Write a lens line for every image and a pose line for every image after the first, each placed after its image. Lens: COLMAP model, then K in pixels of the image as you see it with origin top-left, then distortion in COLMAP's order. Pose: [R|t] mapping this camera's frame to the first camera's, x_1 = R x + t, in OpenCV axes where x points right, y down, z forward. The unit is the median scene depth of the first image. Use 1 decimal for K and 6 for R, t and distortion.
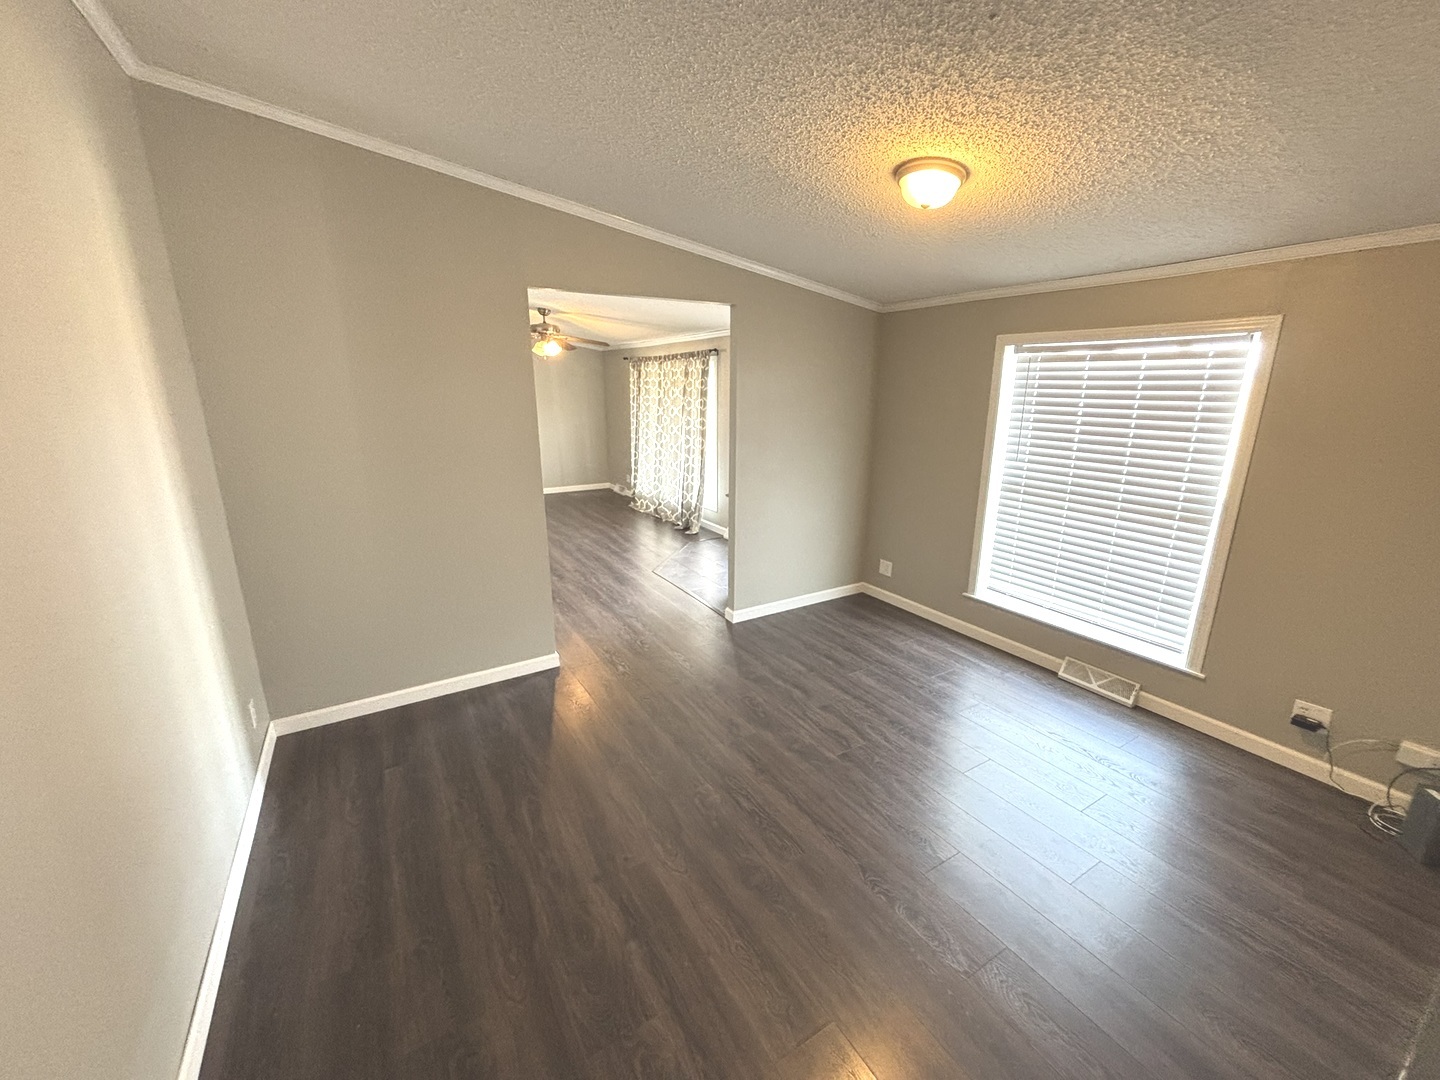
lens RADIAL K [[568.3, 0, 725.5], [0, 568.3, 541.6], [0, 0, 1]] dist [-0.000387, -0.000202]
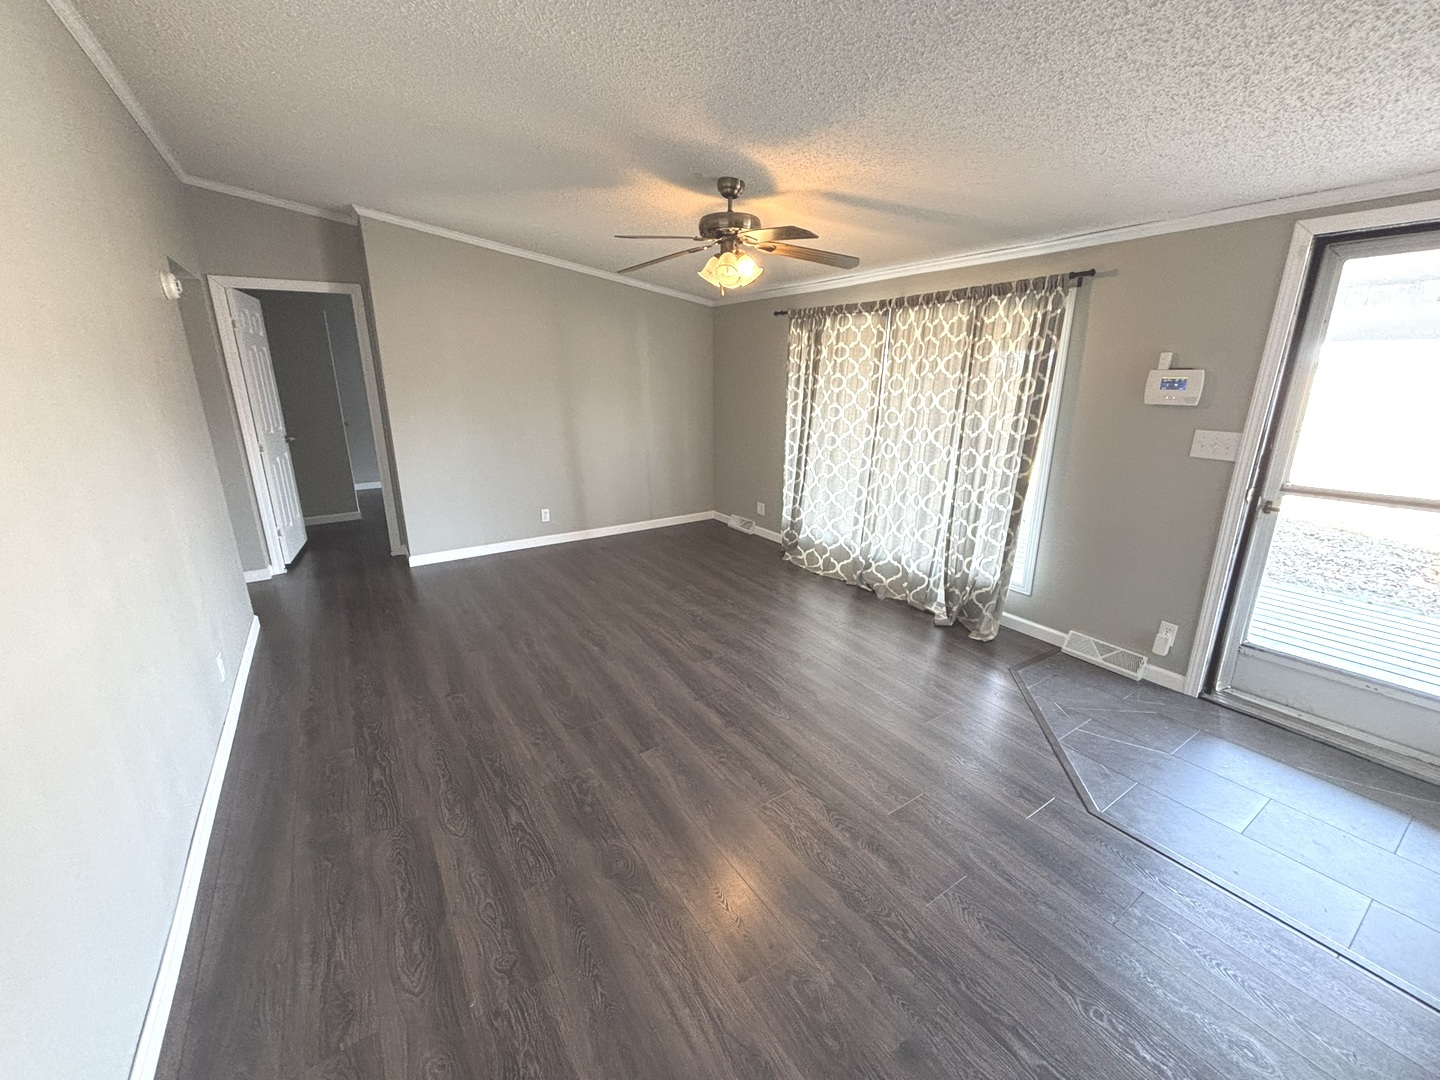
lens RADIAL K [[576.9, 0, 720.0], [0, 576.9, 540.0], [0, 0, 1]] dist [-0.000970, -0.000480]
pose [[0.999532, -0.014425, 0.026978, -0.449702], [0.013938, 0.999738, 0.018152, -0.168427], [-0.027233, -0.017768, 0.999471, 0.690594]]
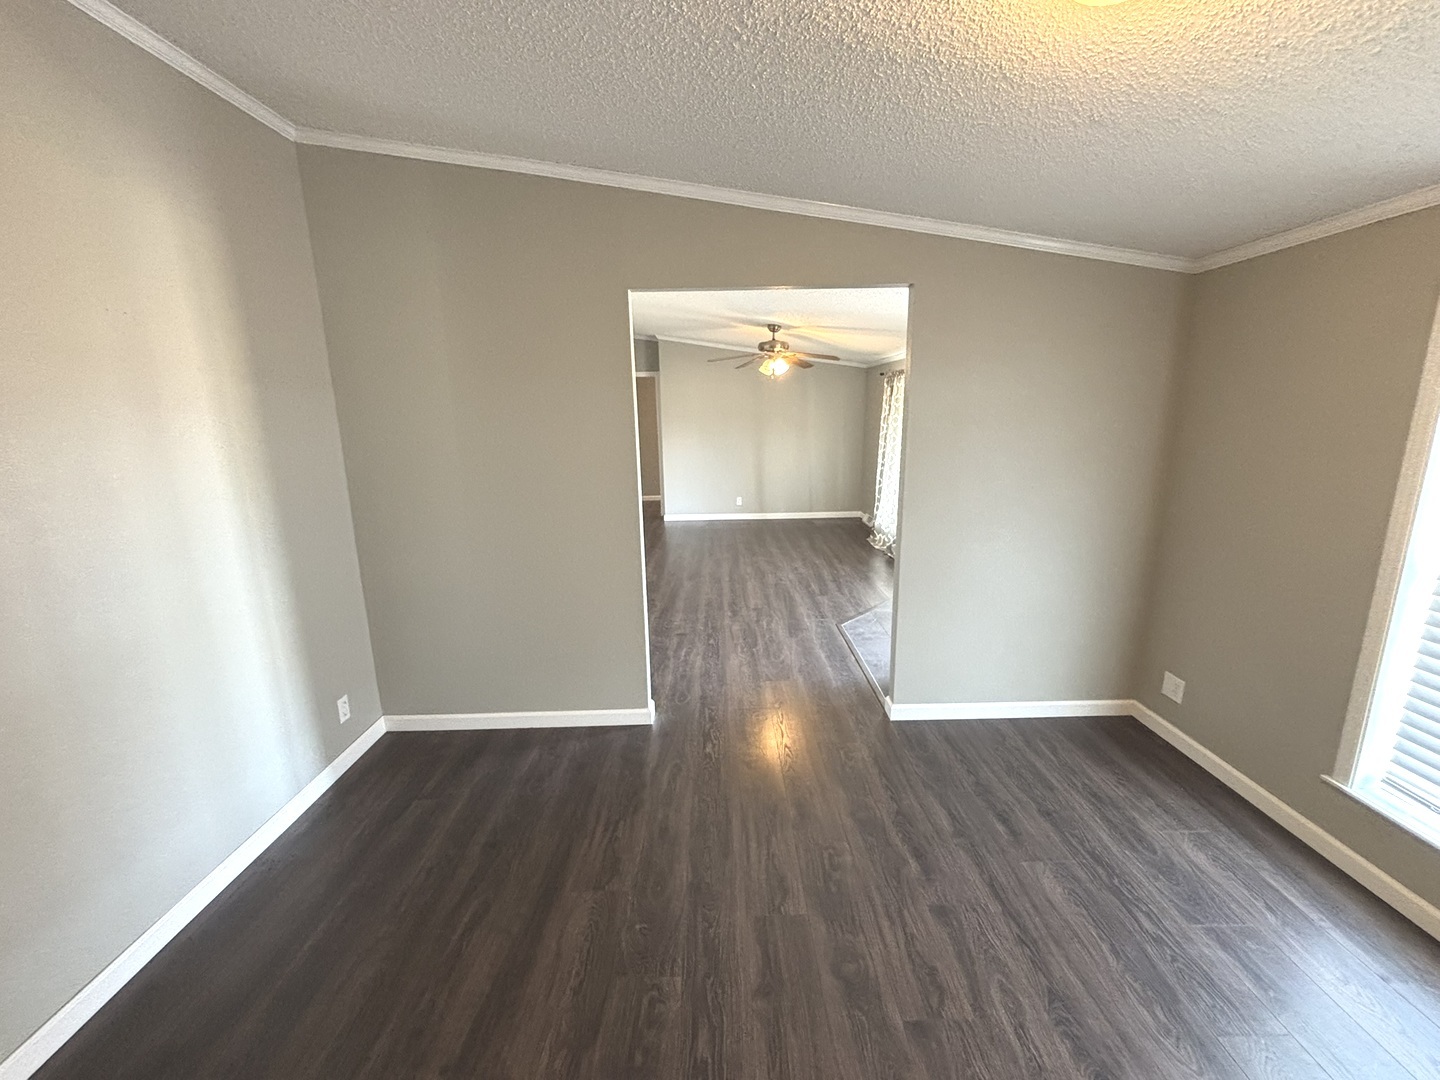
lens RADIAL K [[576.9, 0, 720.0], [0, 576.9, 540.0], [0, 0, 1]] dist [-0.000970, -0.000480]
pose [[0.855797, 0.094713, -0.508567, 0.159815], [-0.116021, 0.993194, -0.010267, -0.046472], [0.504133, 0.067791, 0.860961, 0.204365]]
